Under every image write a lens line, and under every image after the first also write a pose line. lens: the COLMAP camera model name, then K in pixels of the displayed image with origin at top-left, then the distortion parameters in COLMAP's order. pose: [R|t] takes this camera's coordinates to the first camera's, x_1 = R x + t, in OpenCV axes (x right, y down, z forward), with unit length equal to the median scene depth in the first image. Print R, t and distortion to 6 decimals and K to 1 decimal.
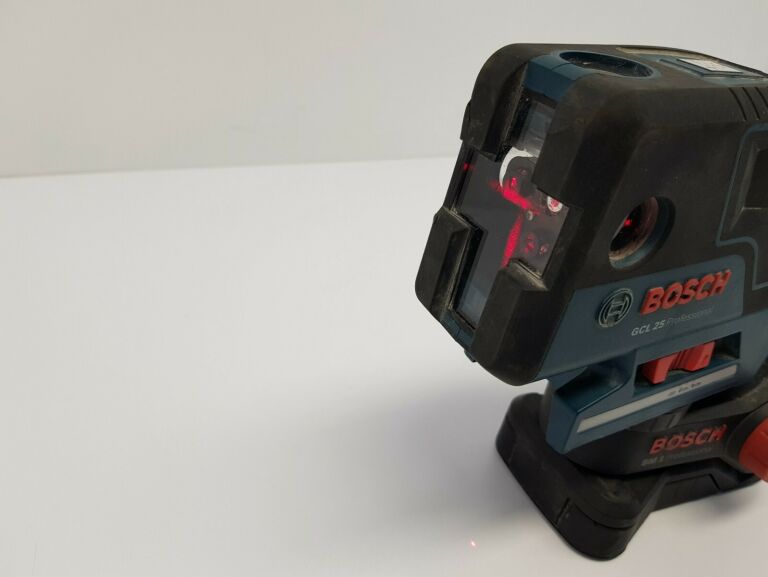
lens RADIAL K [[615.1, 0, 381.0], [0, 615.1, 283.3], [0, 0, 1]] dist [0.112491, -0.277613]
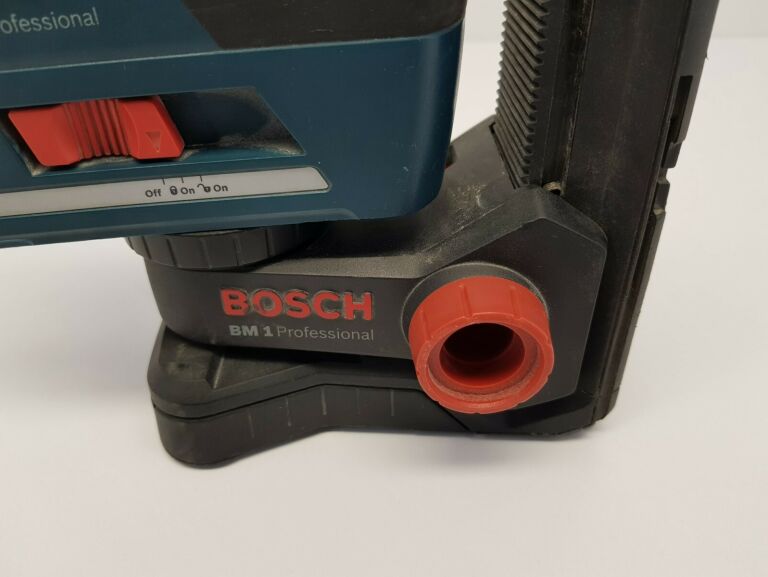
lens RADIAL K [[615.1, 0, 381.0], [0, 615.1, 283.3], [0, 0, 1]] dist [0.112491, -0.277613]
pose [[0.903574, 0.101946, -0.416127, 1.097979], [-0.080879, 0.994402, 0.067998, 0.241152], [0.420730, -0.027785, 0.906761, 0.628909]]
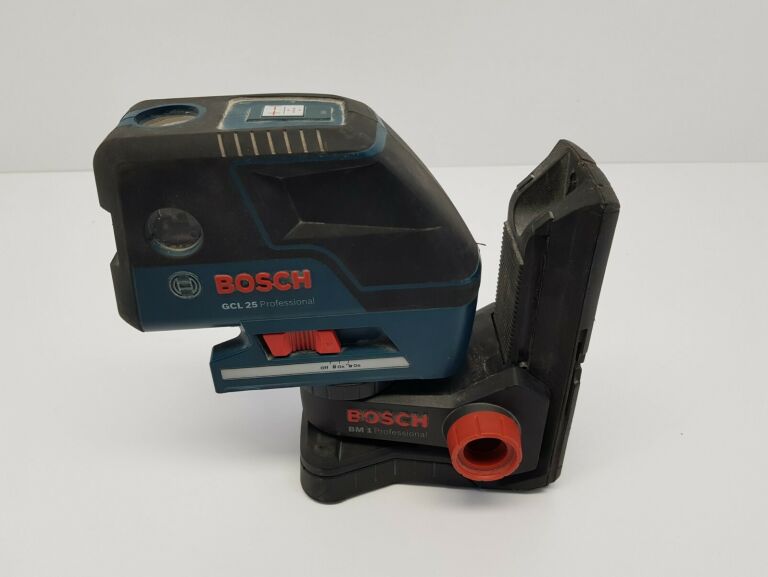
lens RADIAL K [[615.1, 0, 381.0], [0, 615.1, 283.3], [0, 0, 1]] dist [0.112491, -0.277613]
pose [[0.896190, 0.111065, -0.429545, 1.272077], [-0.105014, 0.993750, 0.037849, -0.059558], [0.431064, 0.011188, 0.902252, -0.083611]]
